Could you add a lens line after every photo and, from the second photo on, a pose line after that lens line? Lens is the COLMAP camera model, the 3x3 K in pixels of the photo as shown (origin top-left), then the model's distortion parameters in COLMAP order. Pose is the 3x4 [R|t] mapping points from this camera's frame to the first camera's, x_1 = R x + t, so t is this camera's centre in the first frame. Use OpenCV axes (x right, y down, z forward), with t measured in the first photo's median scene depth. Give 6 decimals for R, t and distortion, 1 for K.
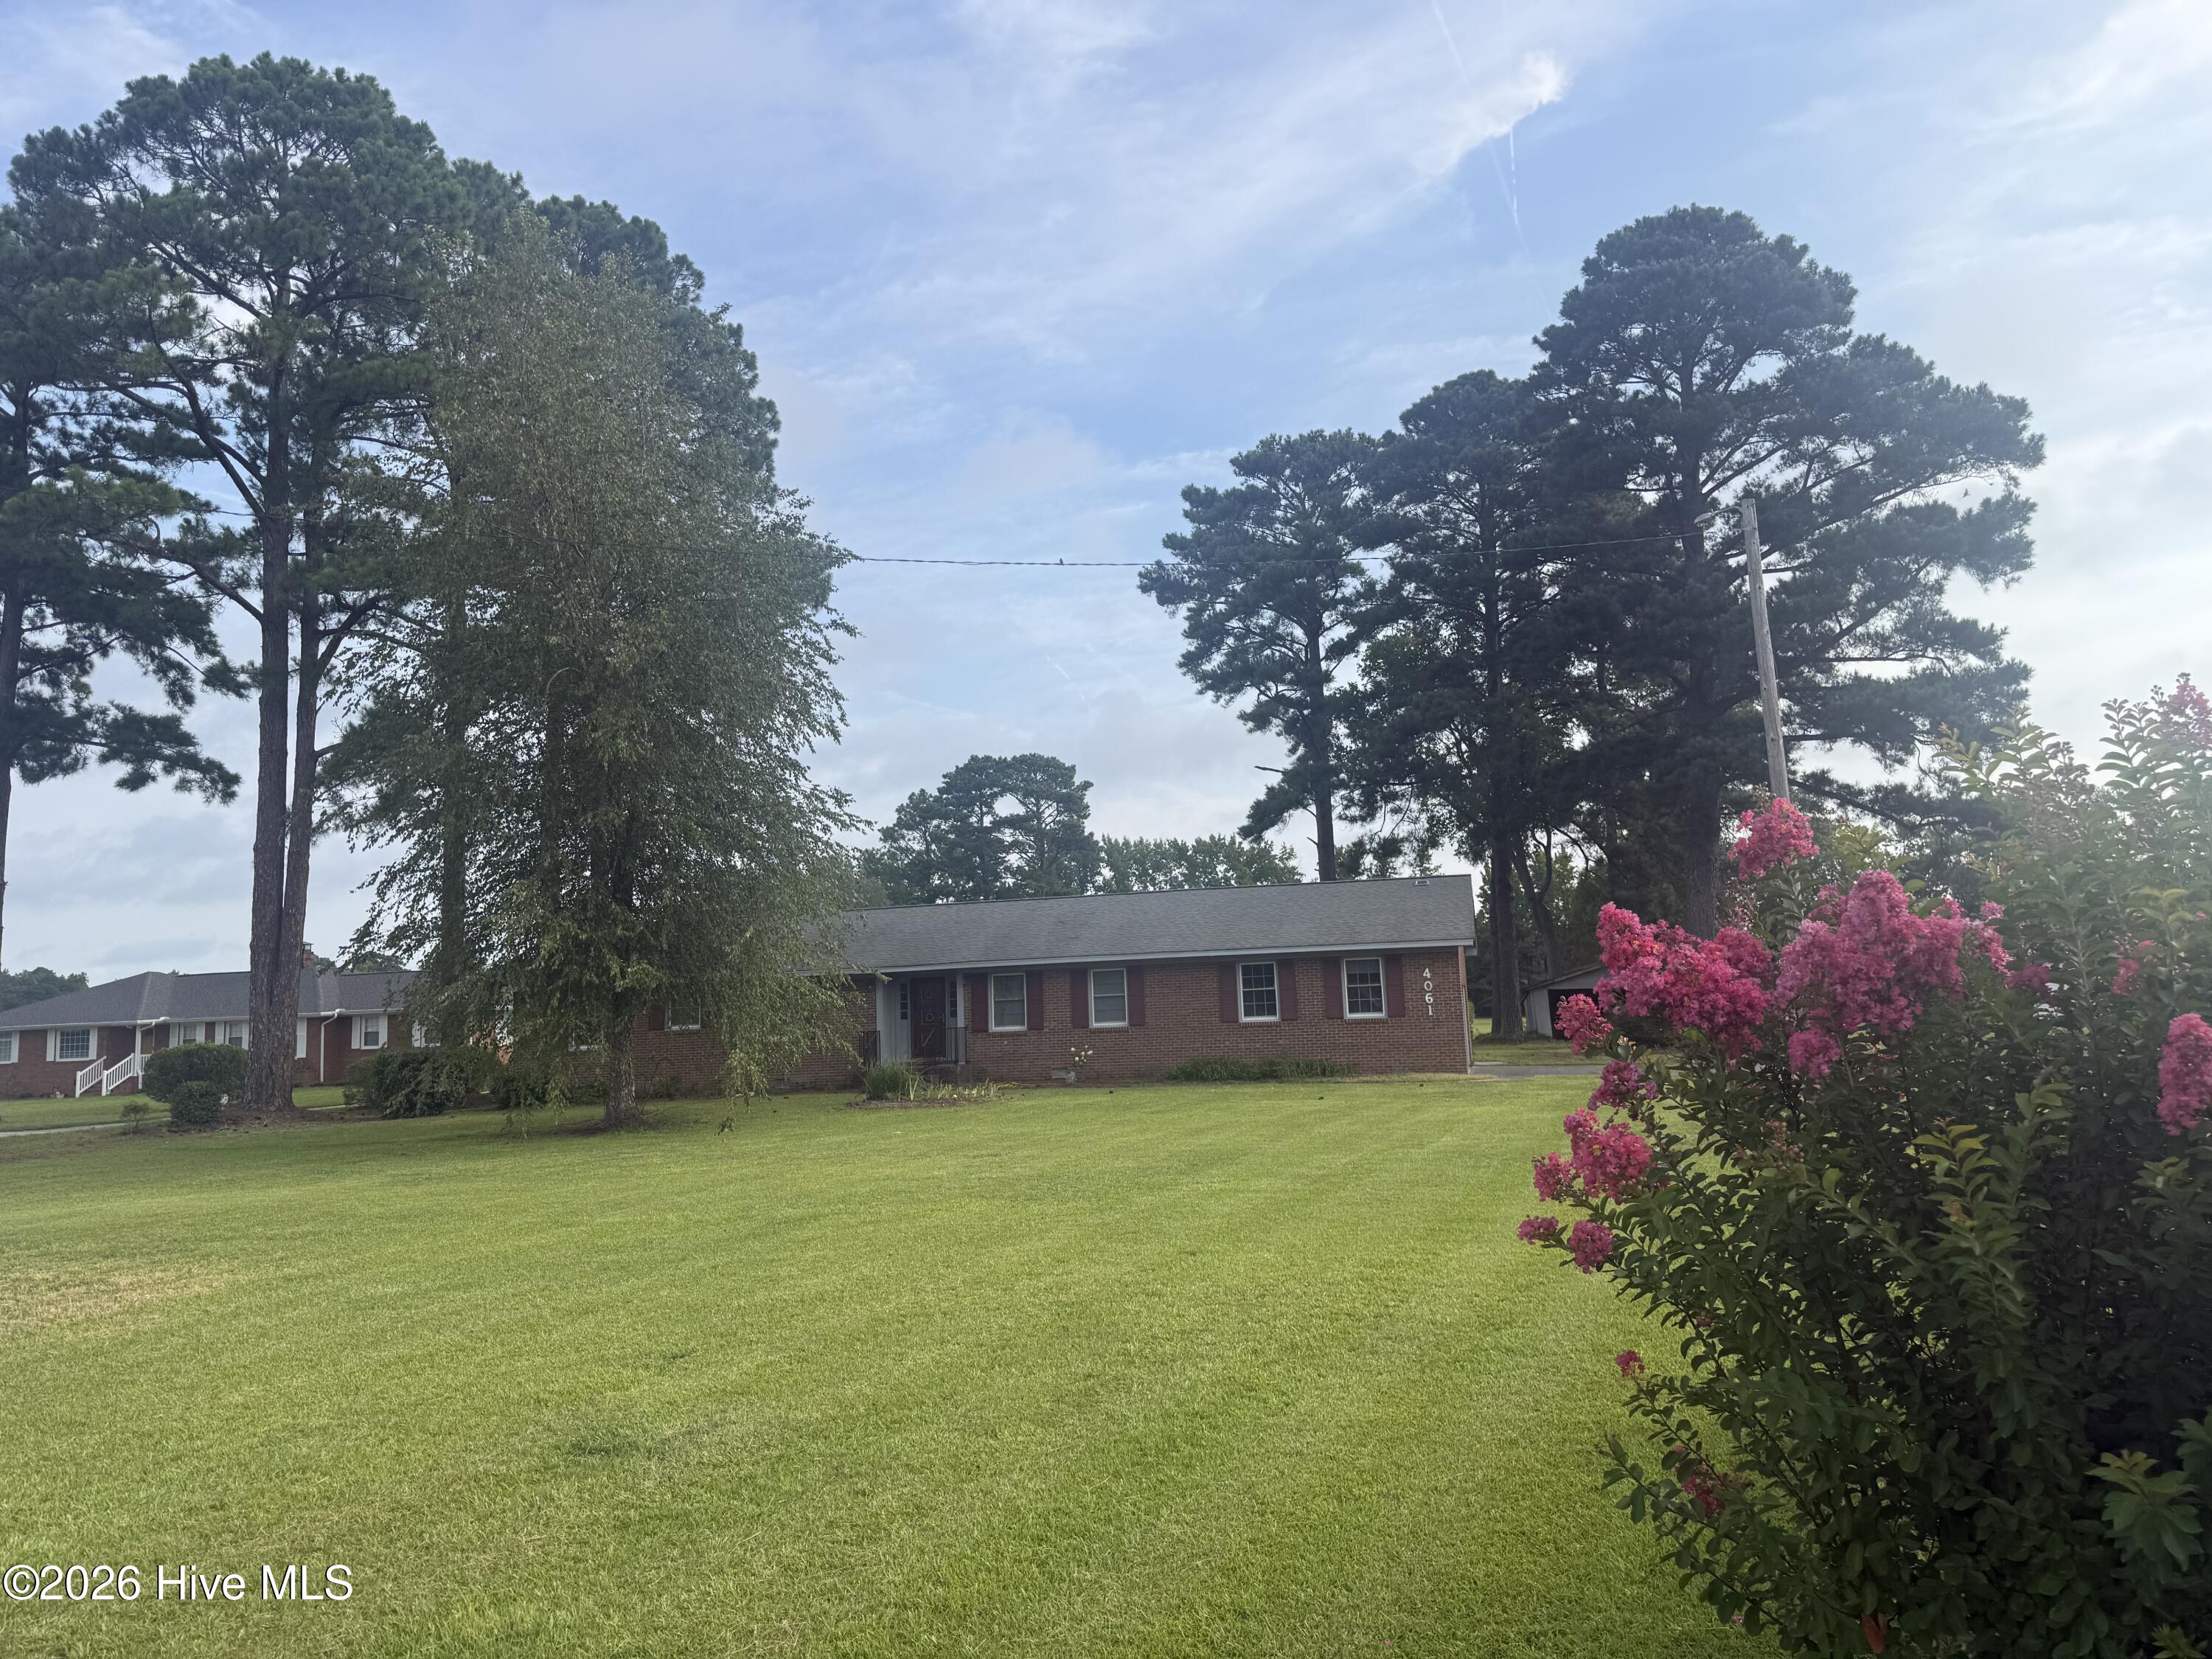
lens RADIAL K [[1569.0, 0, 1120.8], [0, 1569.0, 834.8], [0, 0, 1]] dist [0.111651, -0.185463]
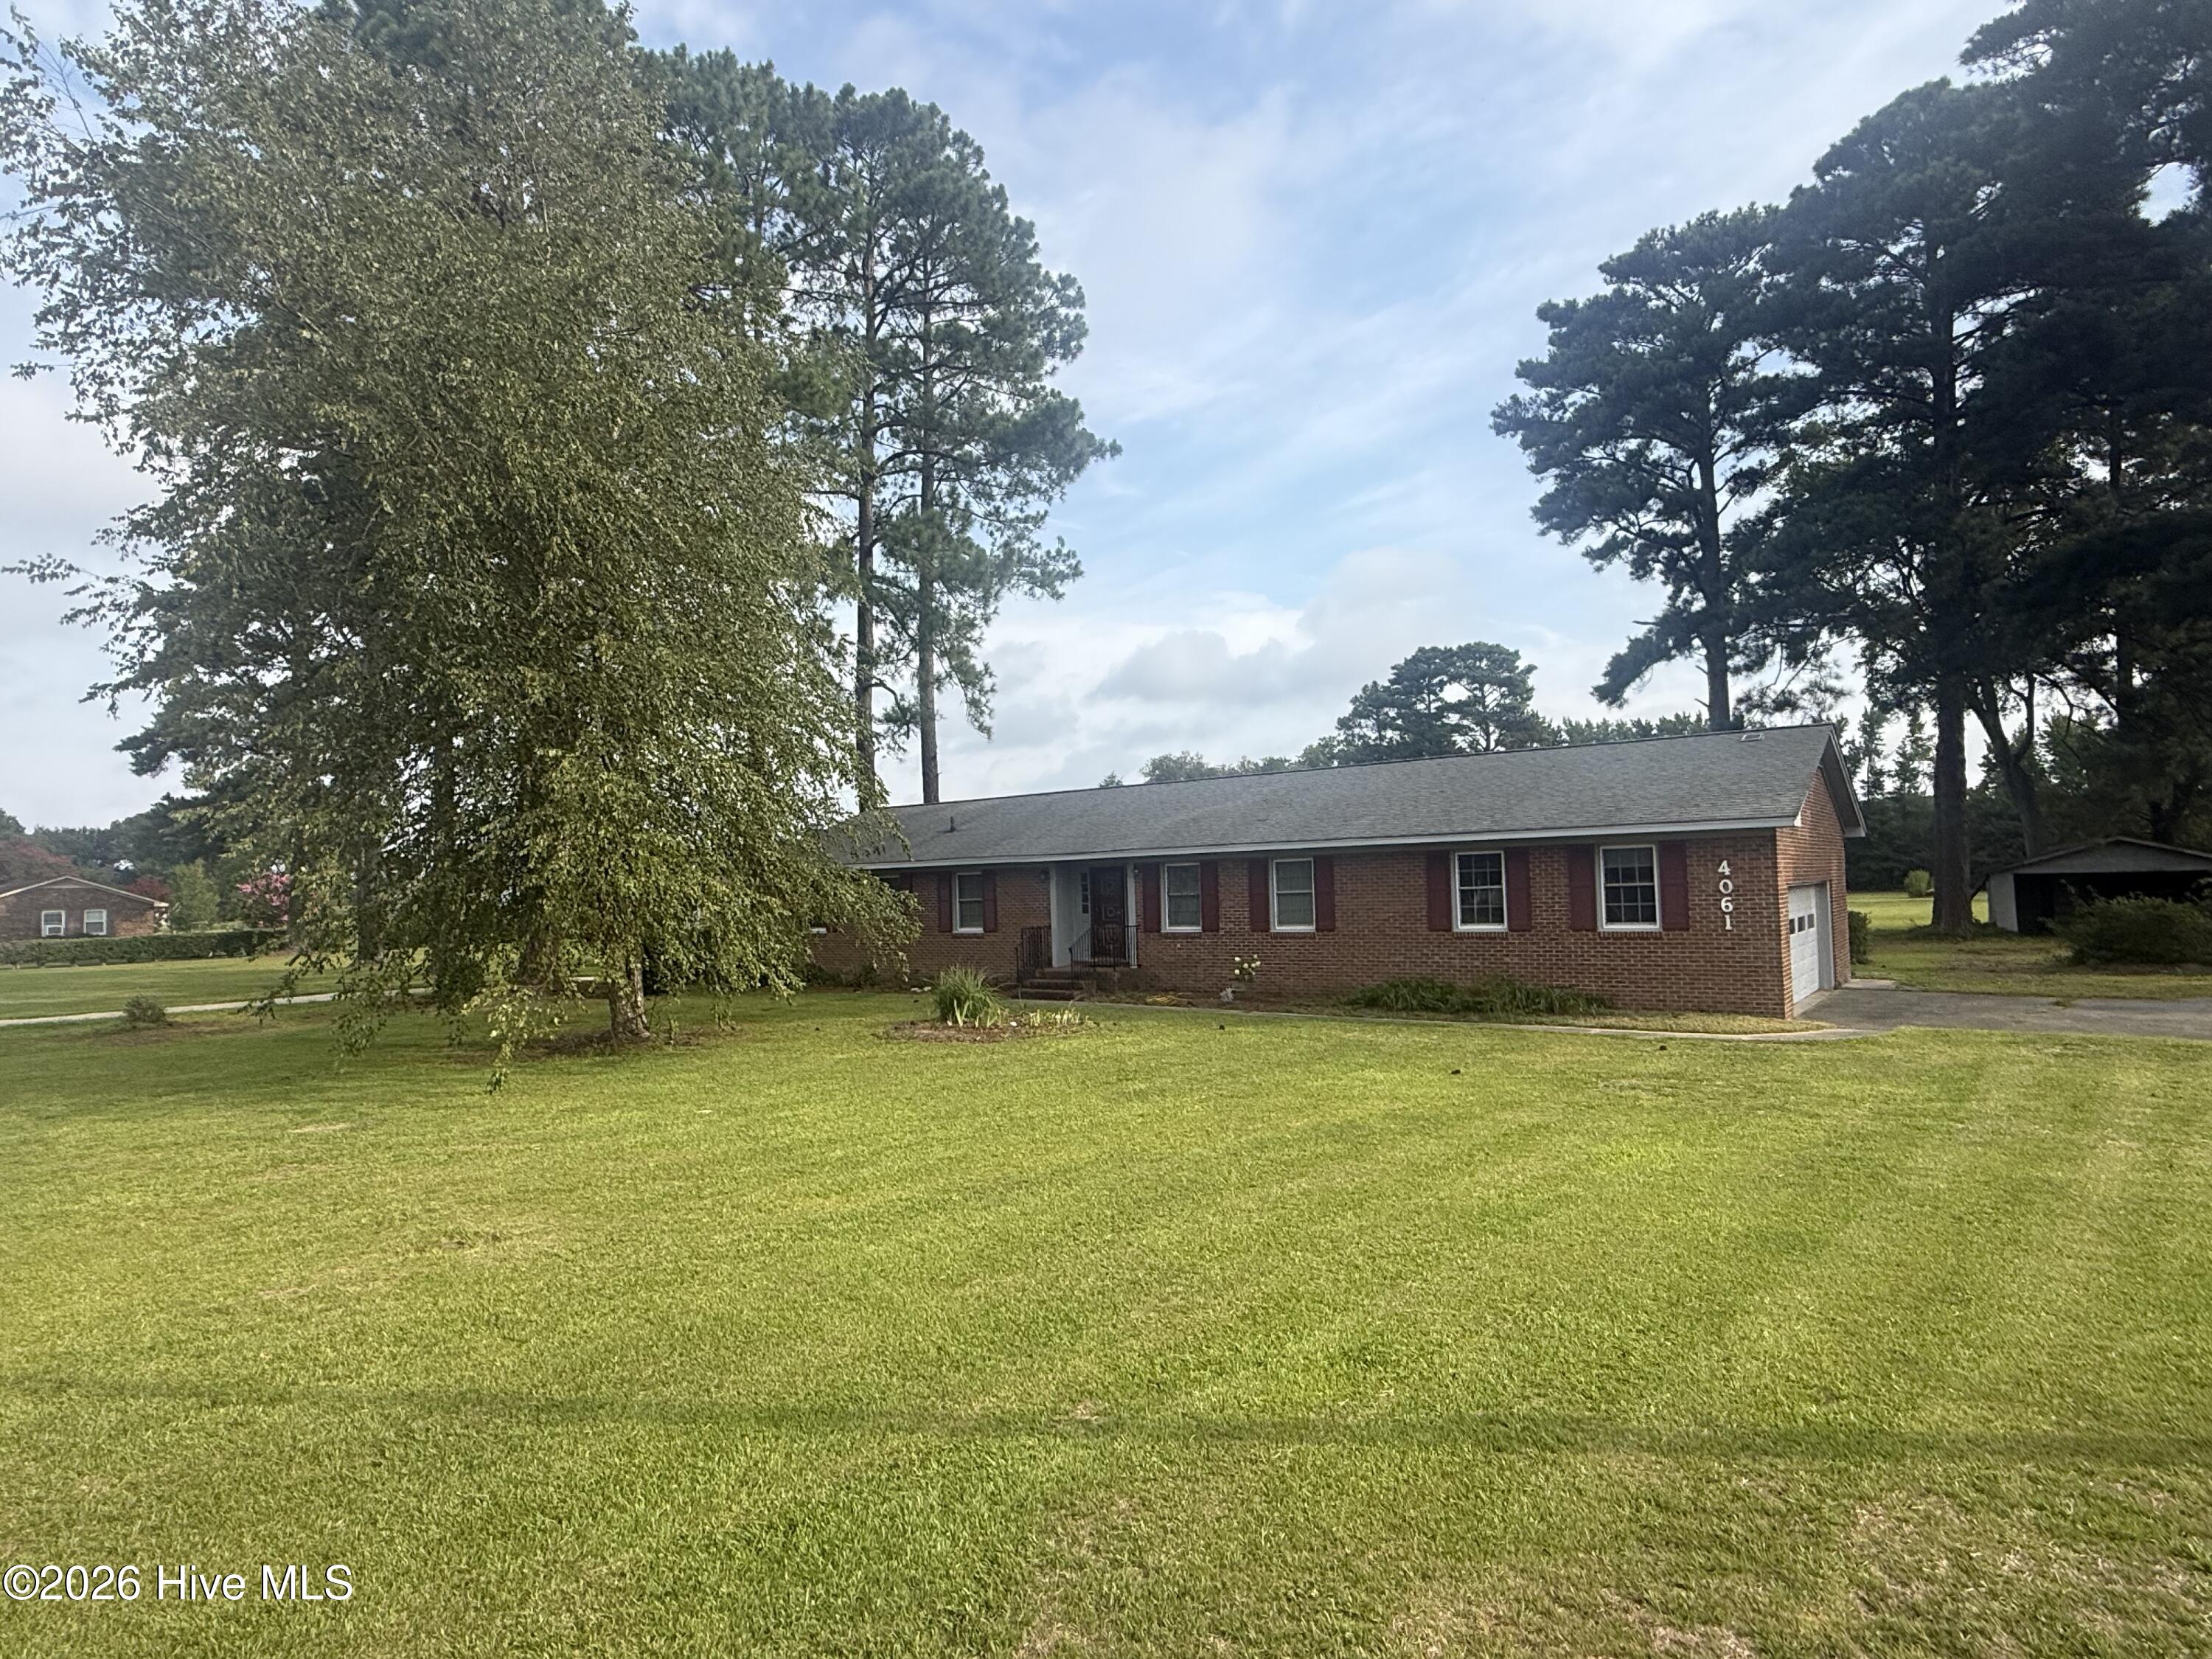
lens RADIAL K [[1225.0, 0, 1102.7], [0, 1225.0, 873.8], [0, 0, 1]] dist [-0.017350, -0.000548]
pose [[0.915105, 0.008126, -0.403133, 0.092888], [0.037755, 0.993678, 0.105732, 0.014729], [0.401443, -0.111976, 0.909013, 0.243674]]
